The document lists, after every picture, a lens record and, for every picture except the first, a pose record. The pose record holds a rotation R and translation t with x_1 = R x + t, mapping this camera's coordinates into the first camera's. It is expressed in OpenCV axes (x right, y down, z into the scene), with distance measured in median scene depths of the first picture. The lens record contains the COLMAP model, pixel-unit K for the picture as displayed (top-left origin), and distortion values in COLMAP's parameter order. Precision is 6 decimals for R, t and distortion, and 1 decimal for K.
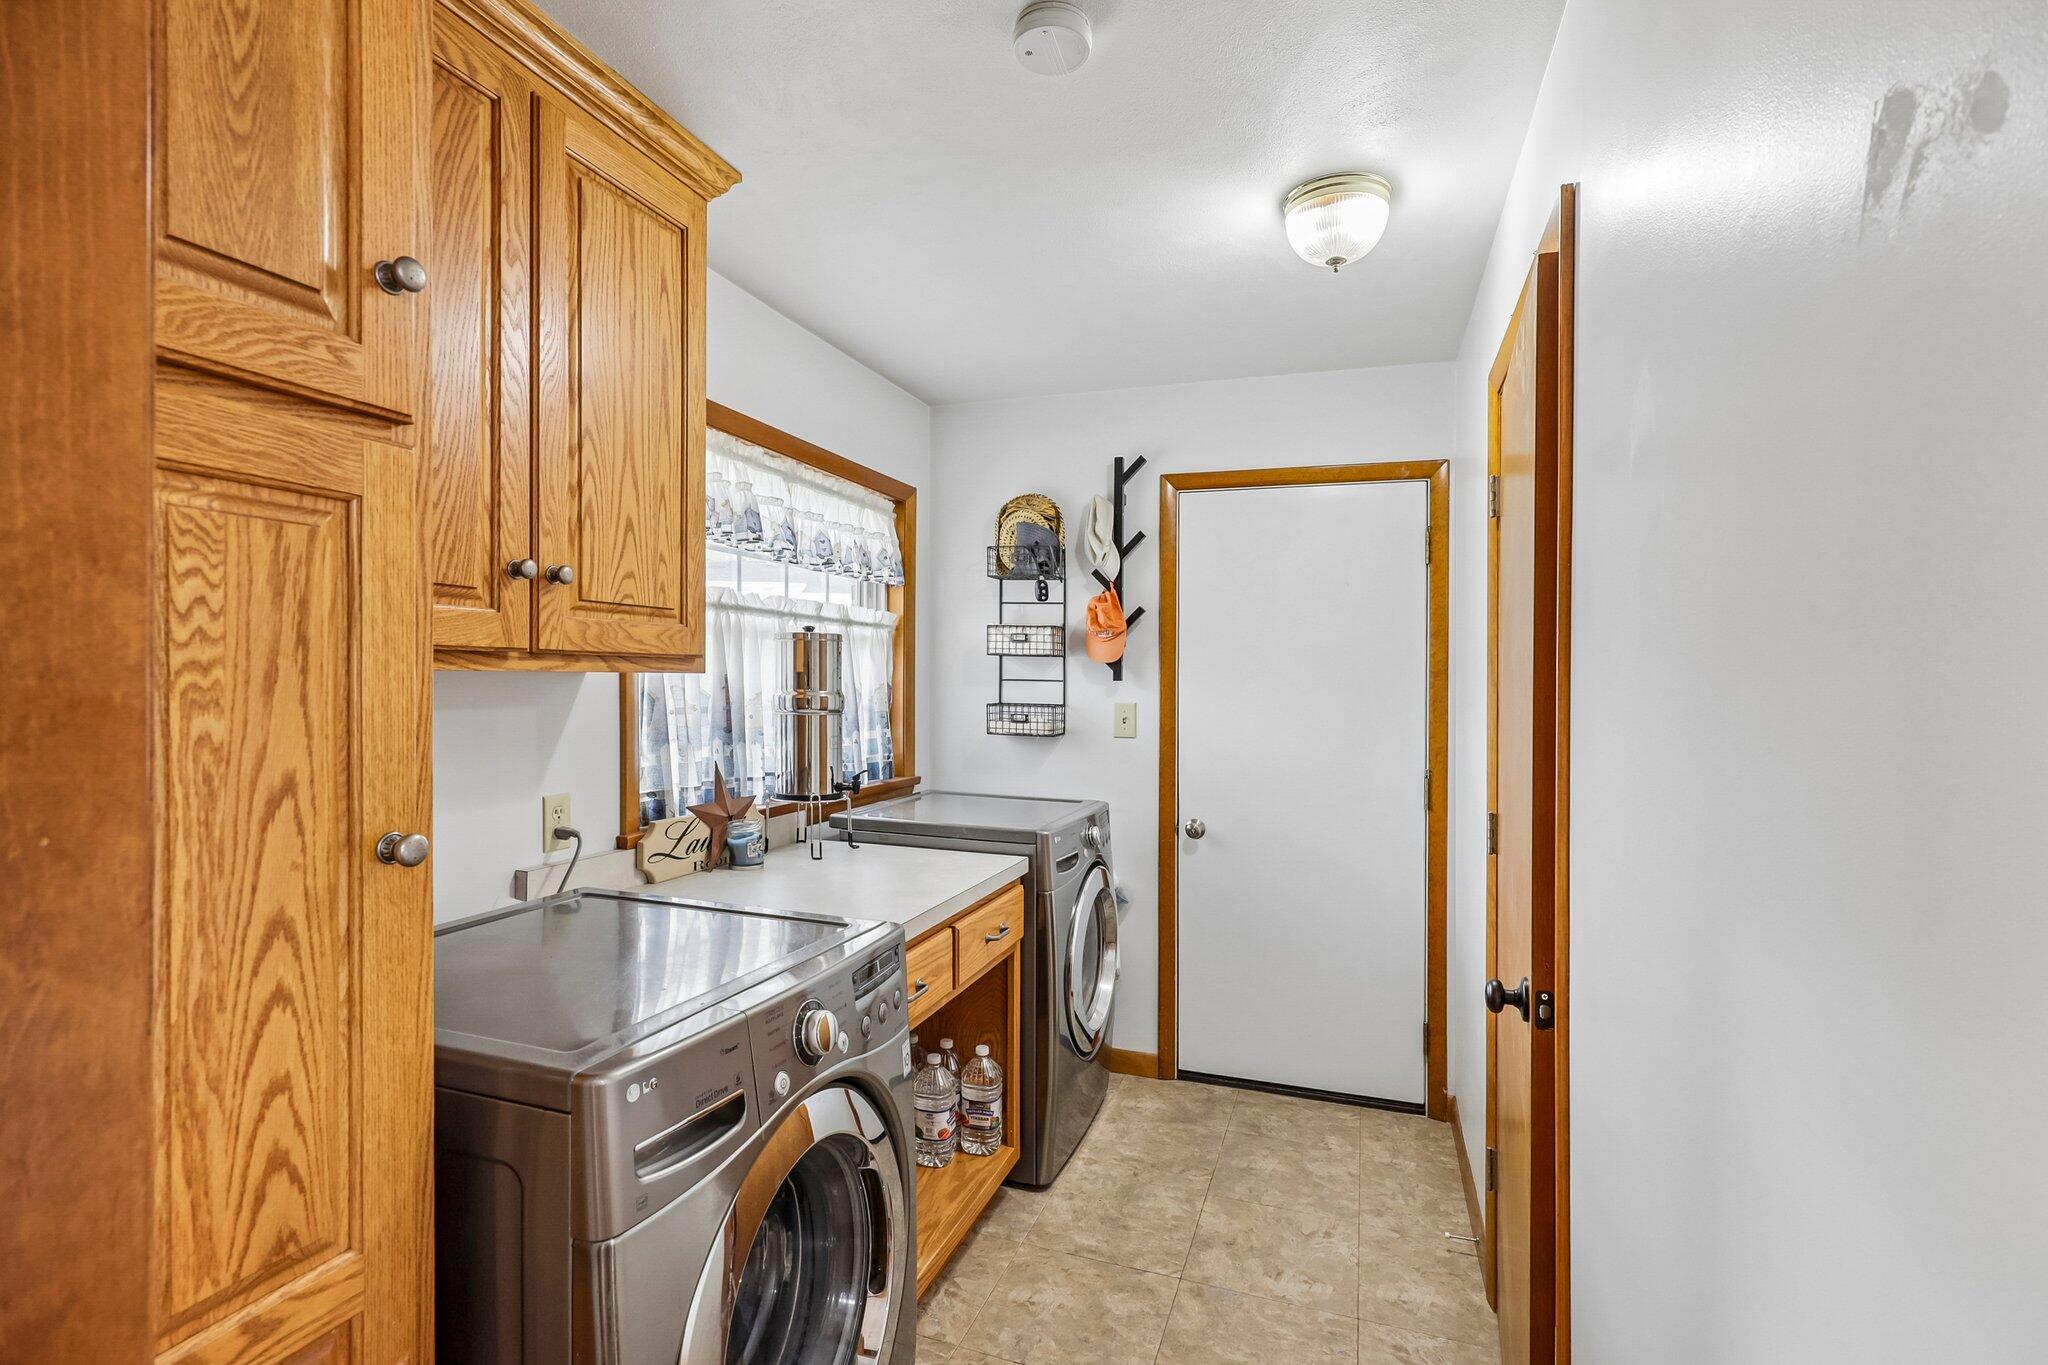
lens RADIAL K [[956.2, 0, 1044.2], [0, 956.2, 670.6], [0, 0, 1]] dist [-0.000098, -0.000276]
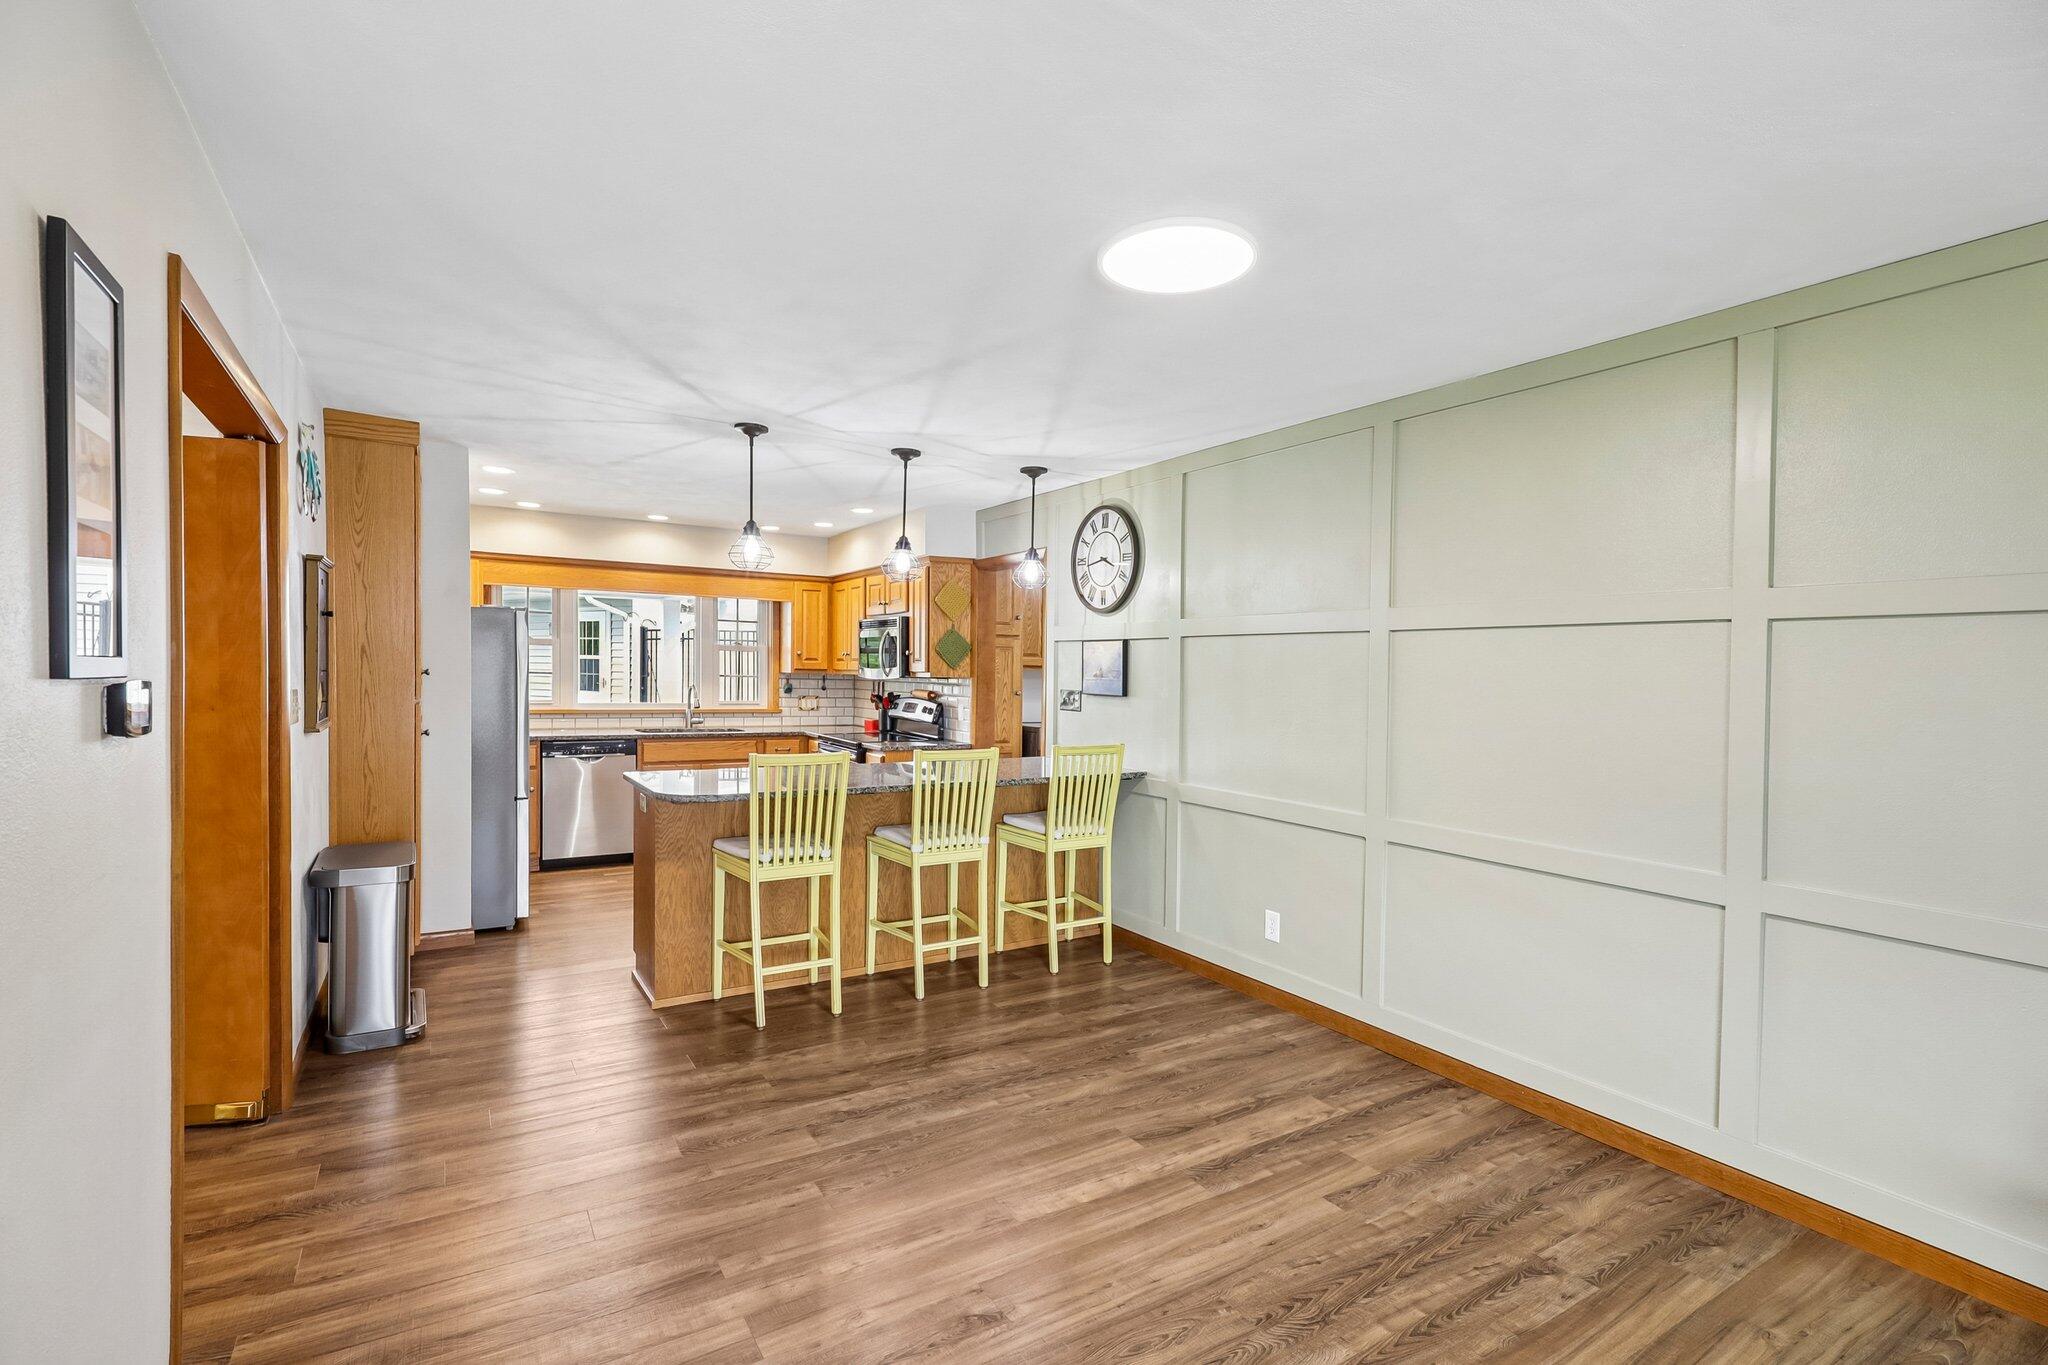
lens RADIAL K [[956.2, 0, 1038.7], [0, 956.2, 698.3], [0, 0, 1]] dist [-0.000098, -0.000276]
pose [[0.770368, 0.029334, -0.636925, 1.406435], [-0.015152, 0.999501, 0.027707, 0.003001], [0.637420, -0.011694, 0.770428, -1.557141]]
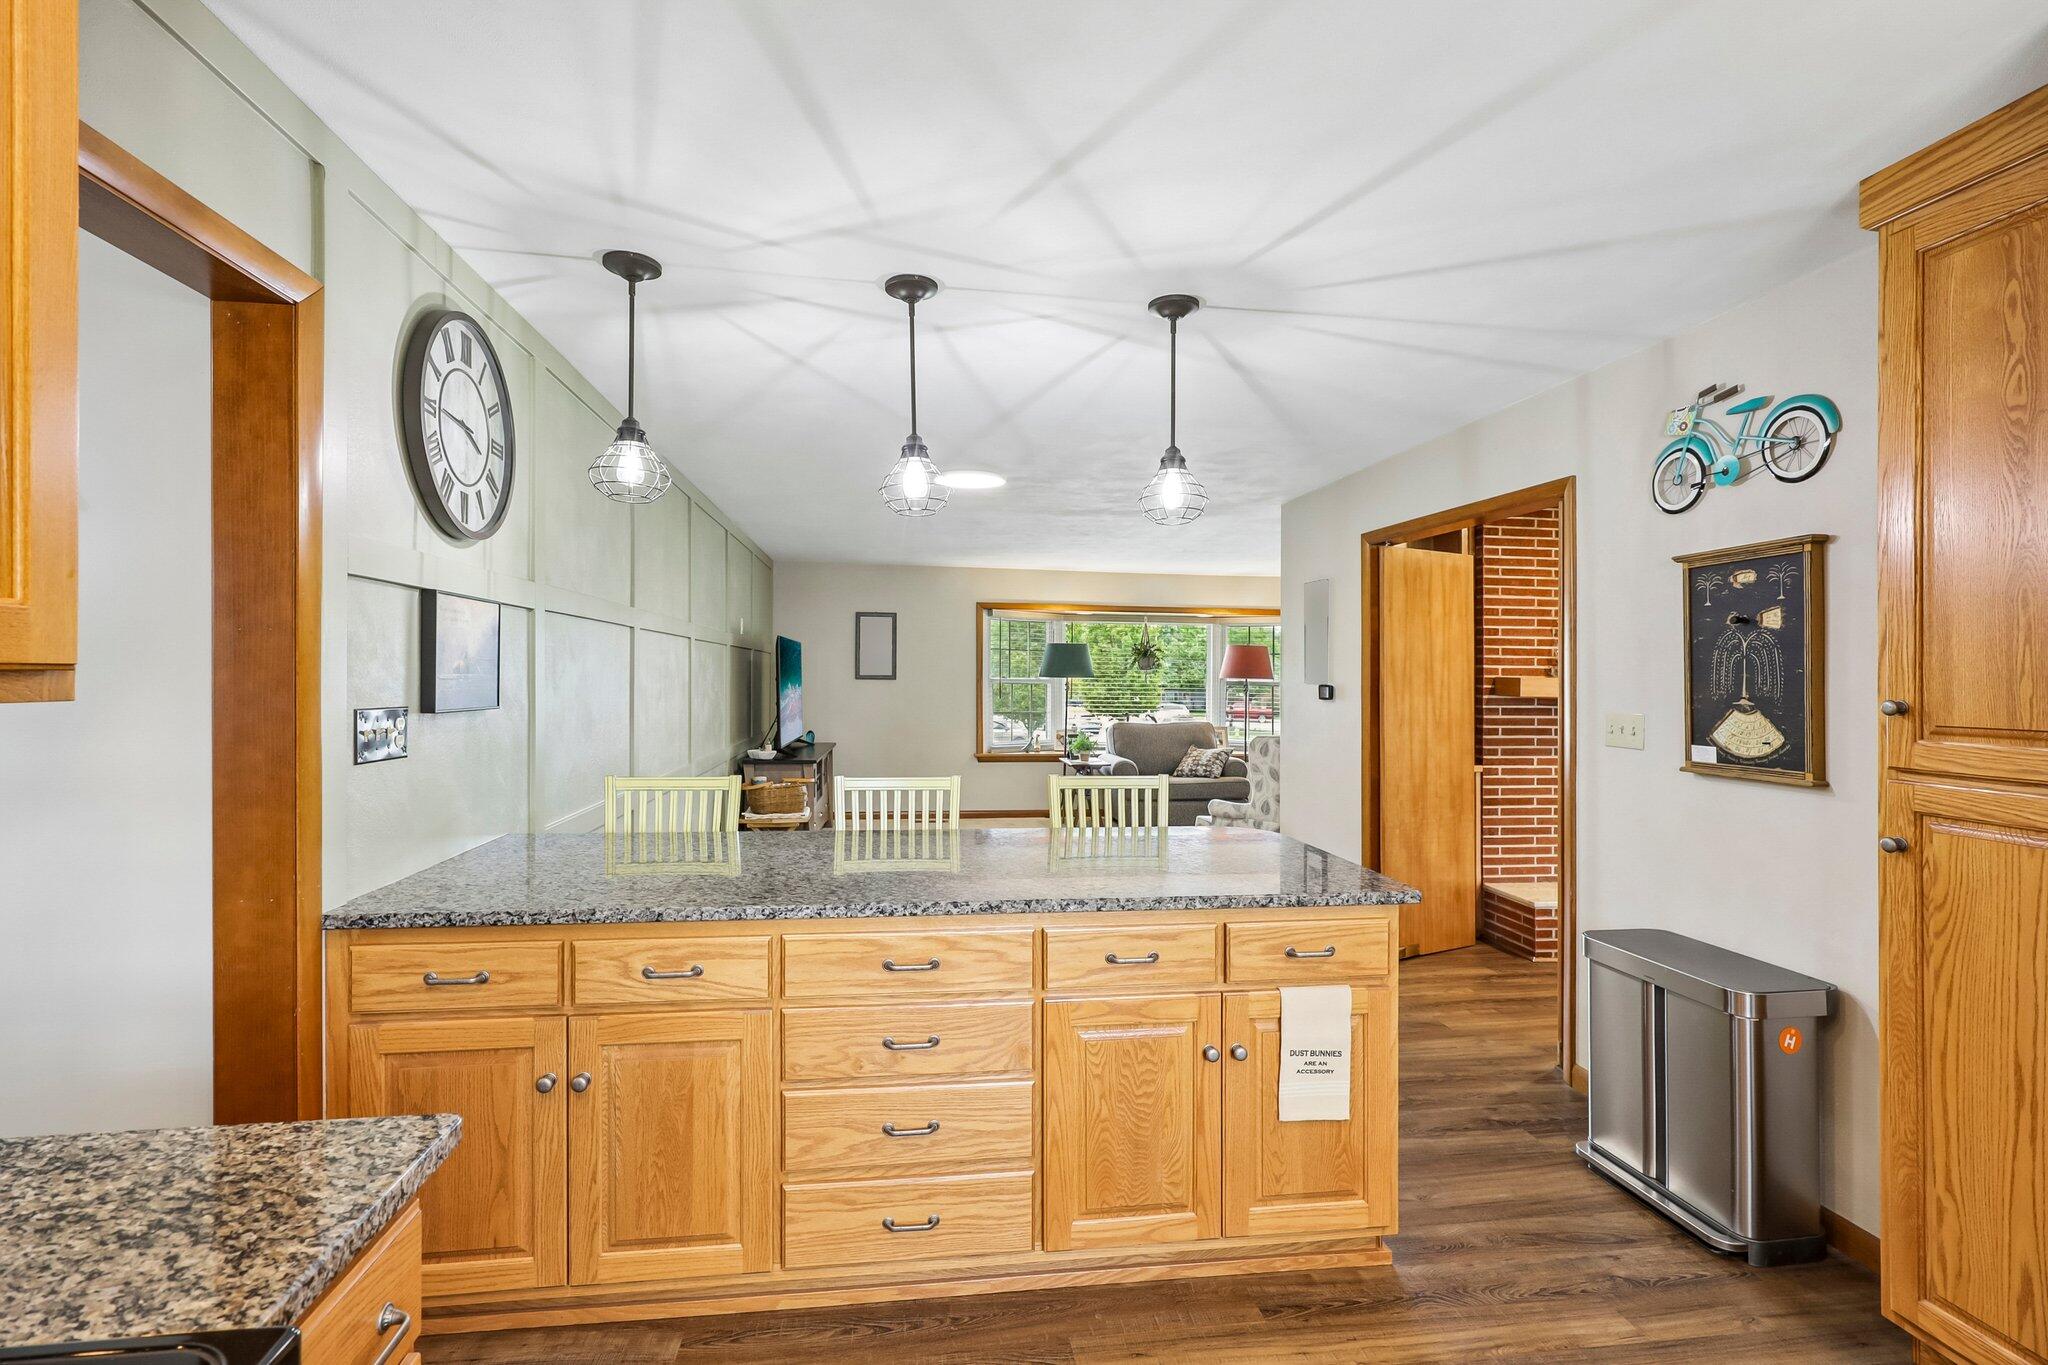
lens RADIAL K [[956.2, 0, 1019.9], [0, 956.2, 682.4], [0, 0, 1]] dist [-0.000098, -0.000276]
pose [[-0.450197, -0.016286, 0.892781, -0.717561], [-0.016743, 0.999812, 0.009796, 0.003613], [-0.892772, -0.010538, -0.450385, -0.111314]]
